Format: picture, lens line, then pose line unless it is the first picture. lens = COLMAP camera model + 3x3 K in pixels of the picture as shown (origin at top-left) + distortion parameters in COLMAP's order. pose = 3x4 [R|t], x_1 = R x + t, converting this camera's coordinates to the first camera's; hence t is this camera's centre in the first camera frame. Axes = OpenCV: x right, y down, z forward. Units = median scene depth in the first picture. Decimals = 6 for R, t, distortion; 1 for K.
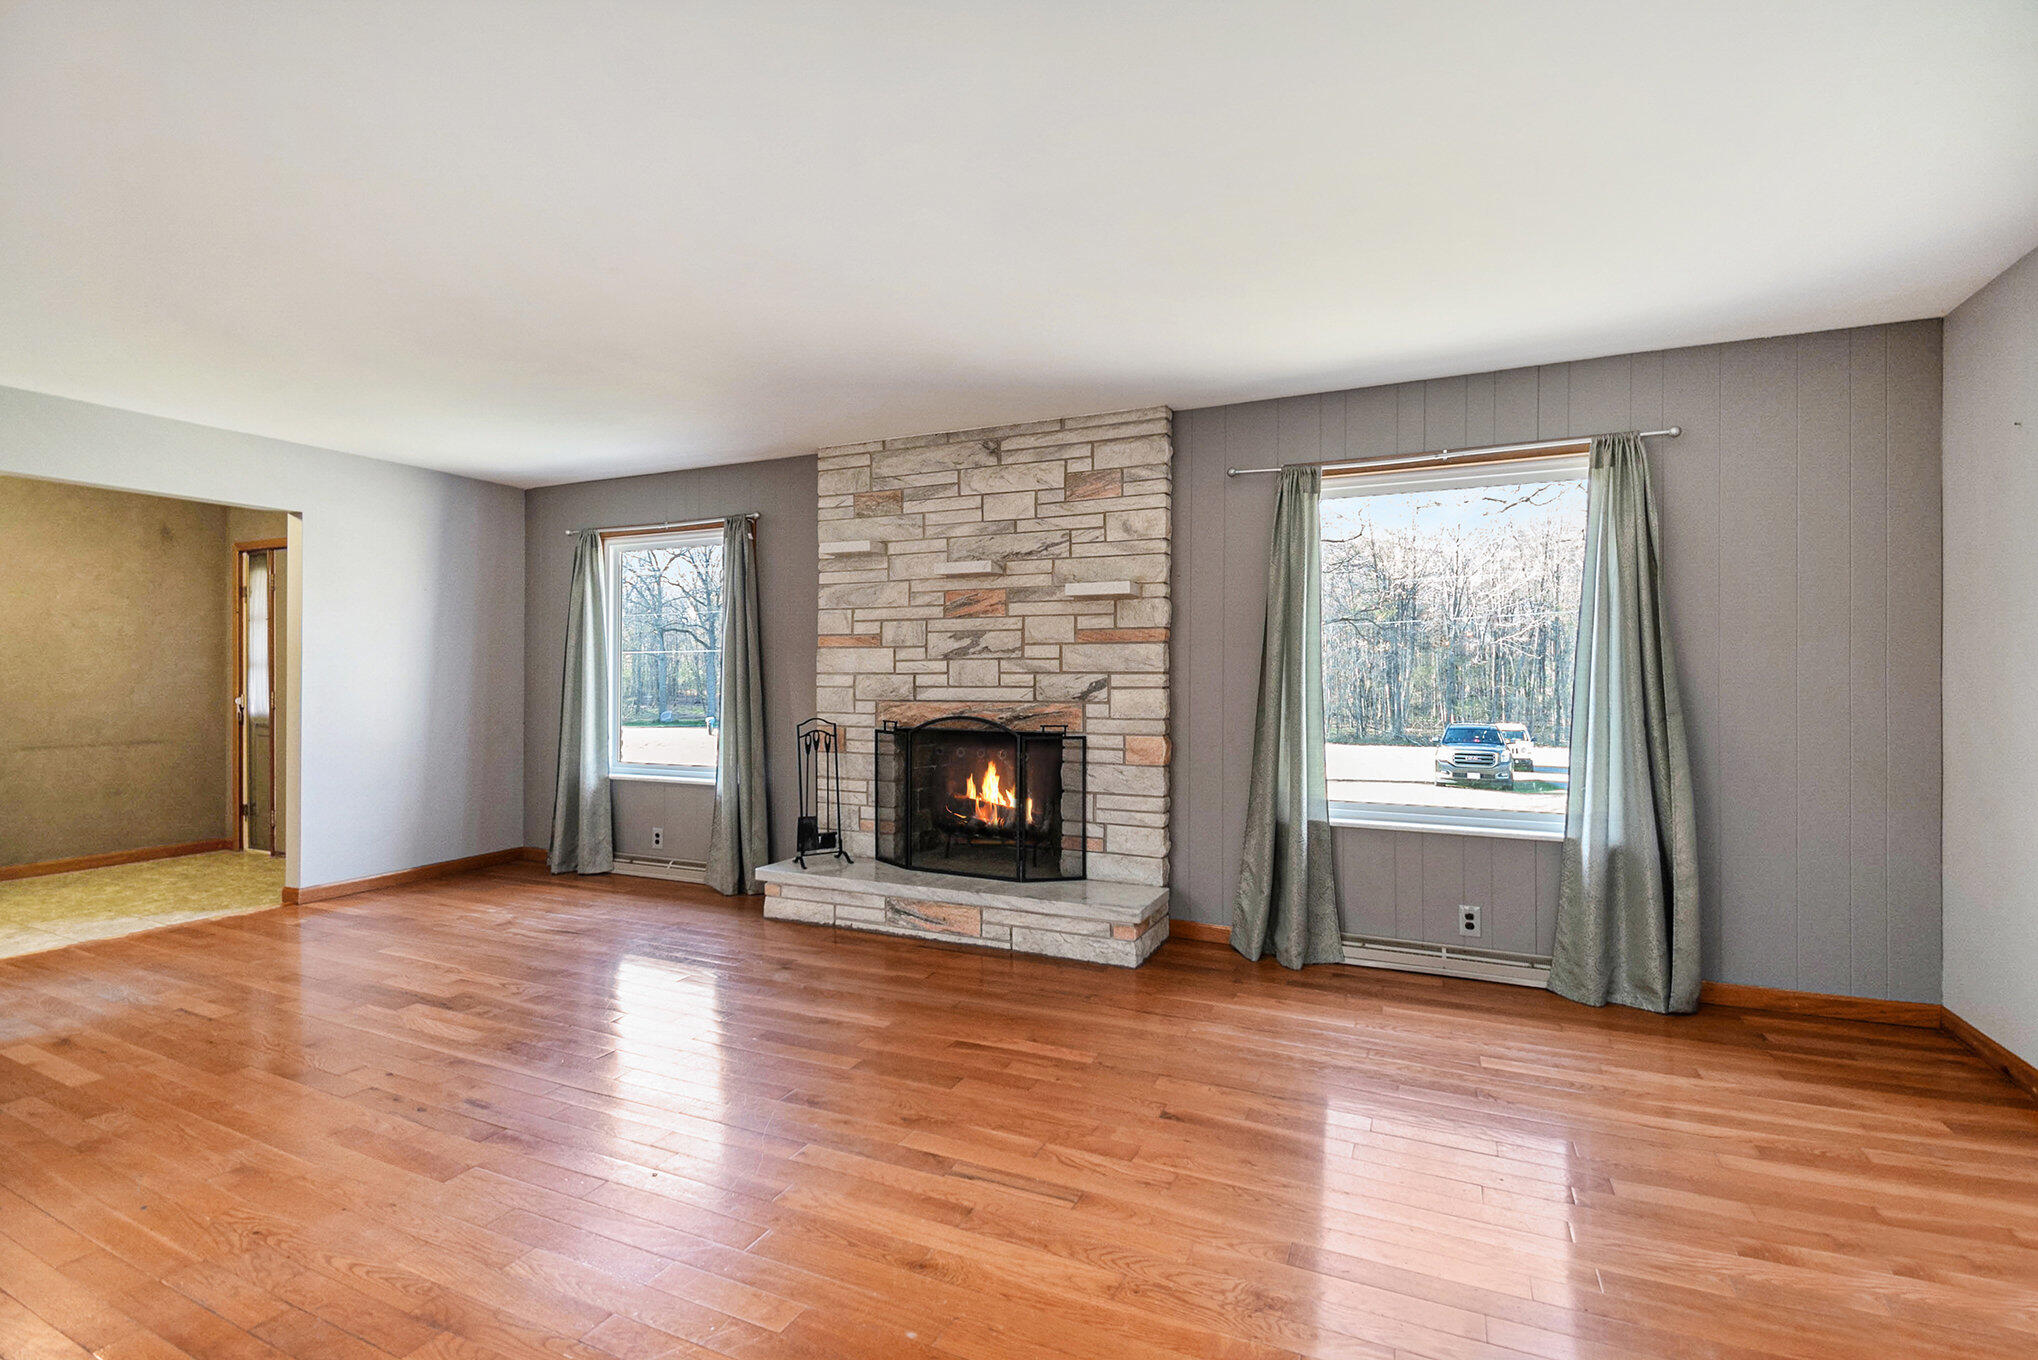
lens RADIAL K [[942.0, 0, 1055.9], [0, 942.0, 666.9], [0, 0, 1]] dist [0.003684, -0.008007]
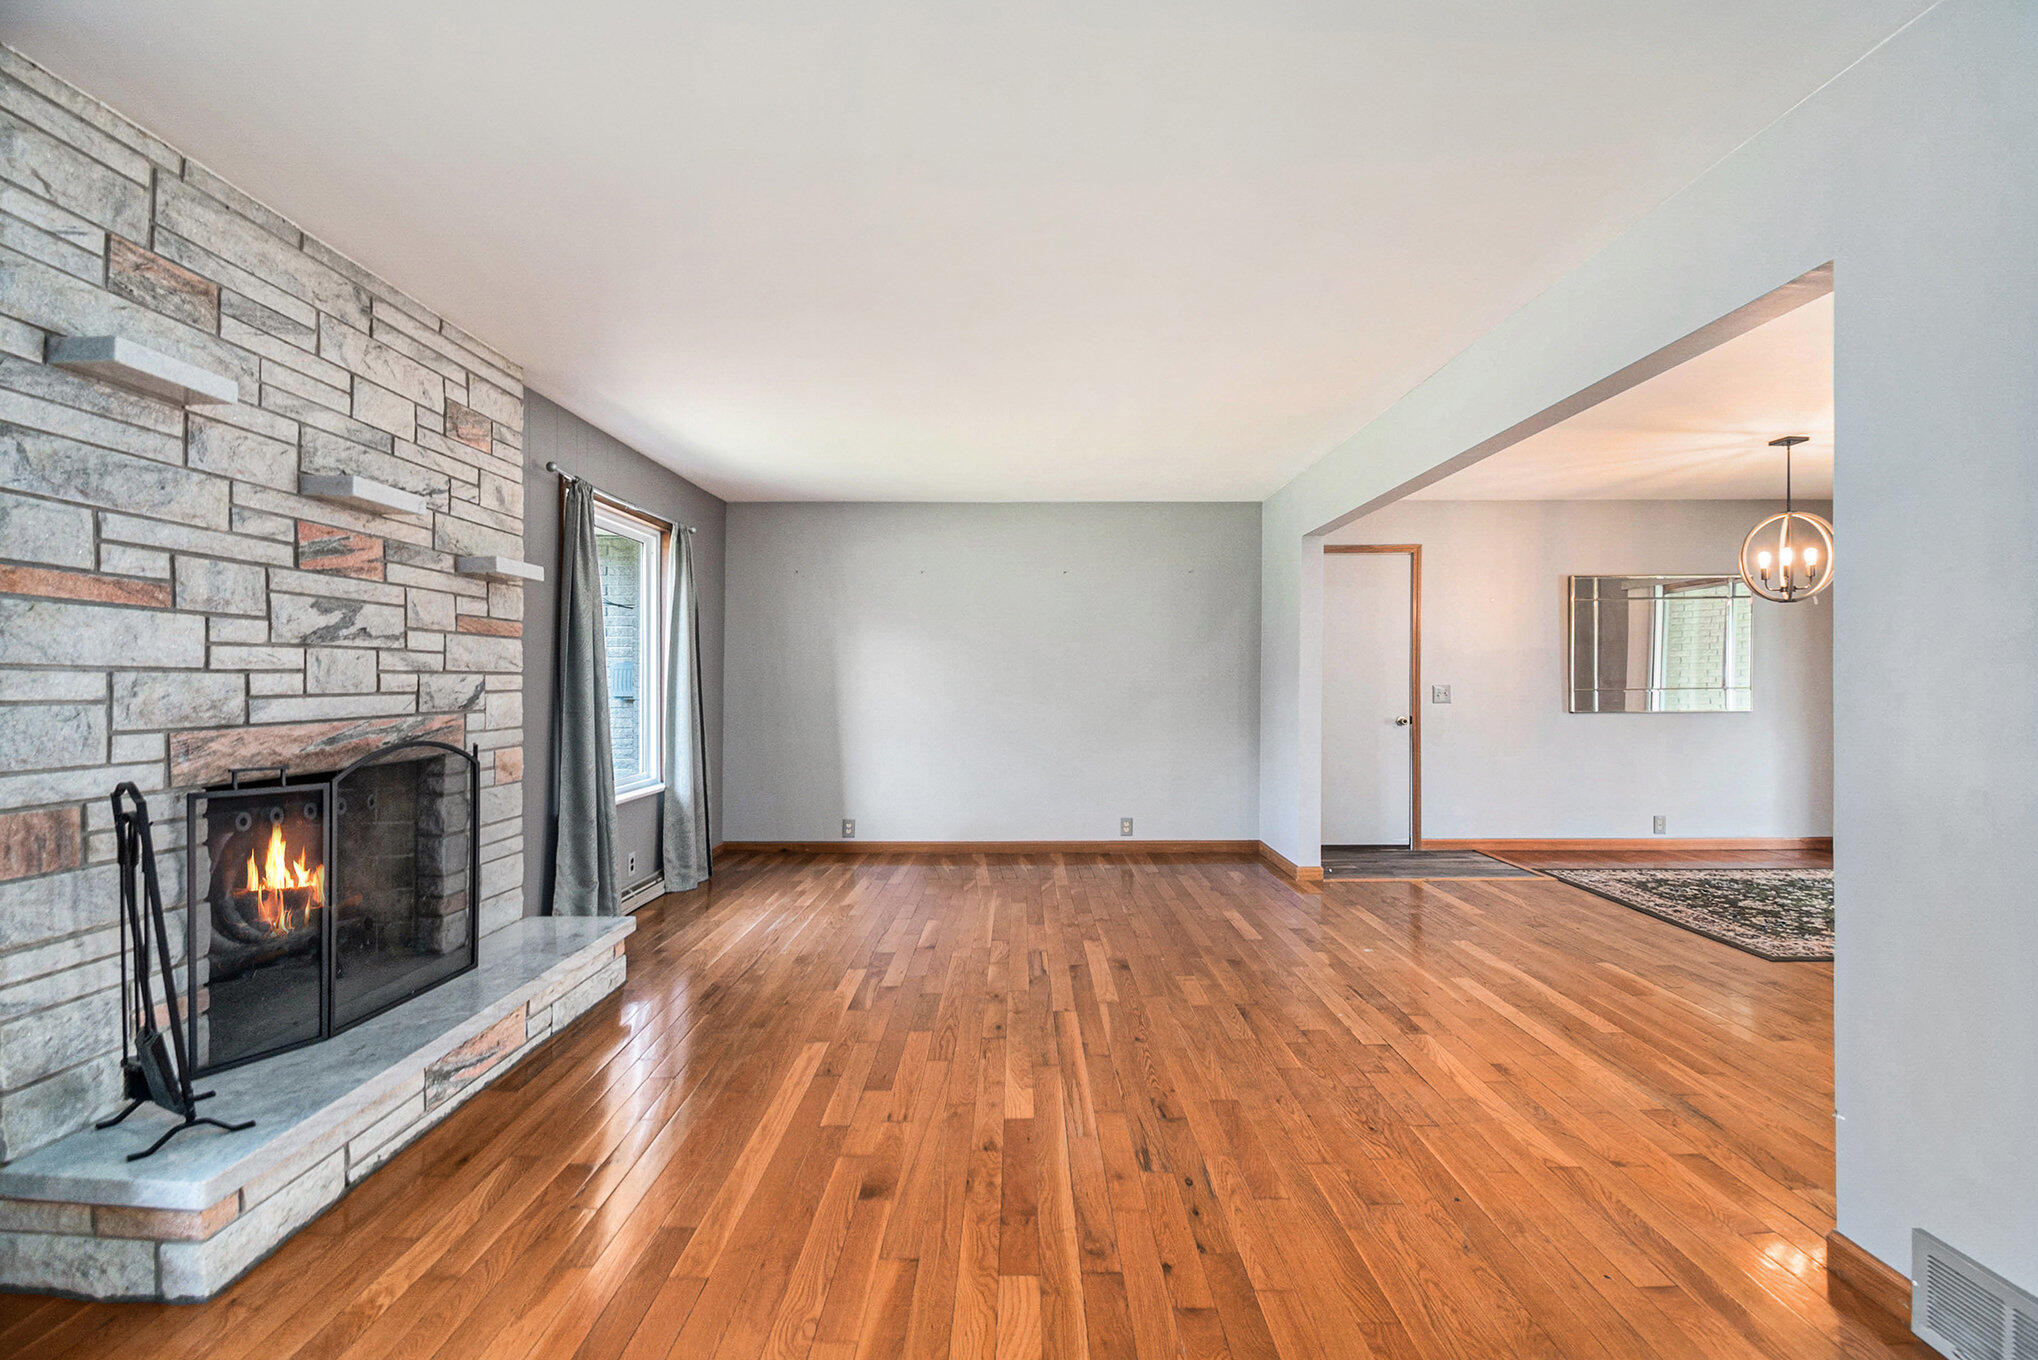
lens RADIAL K [[942.0, 0, 1022.1], [0, 942.0, 680.2], [0, 0, 1]] dist [0.003684, -0.008007]
pose [[-0.416795, 0.000749, 0.909000, -0.804328], [-0.004738, 0.999984, -0.002996, 0.012021], [-0.908988, -0.005556, -0.416785, 0.867964]]
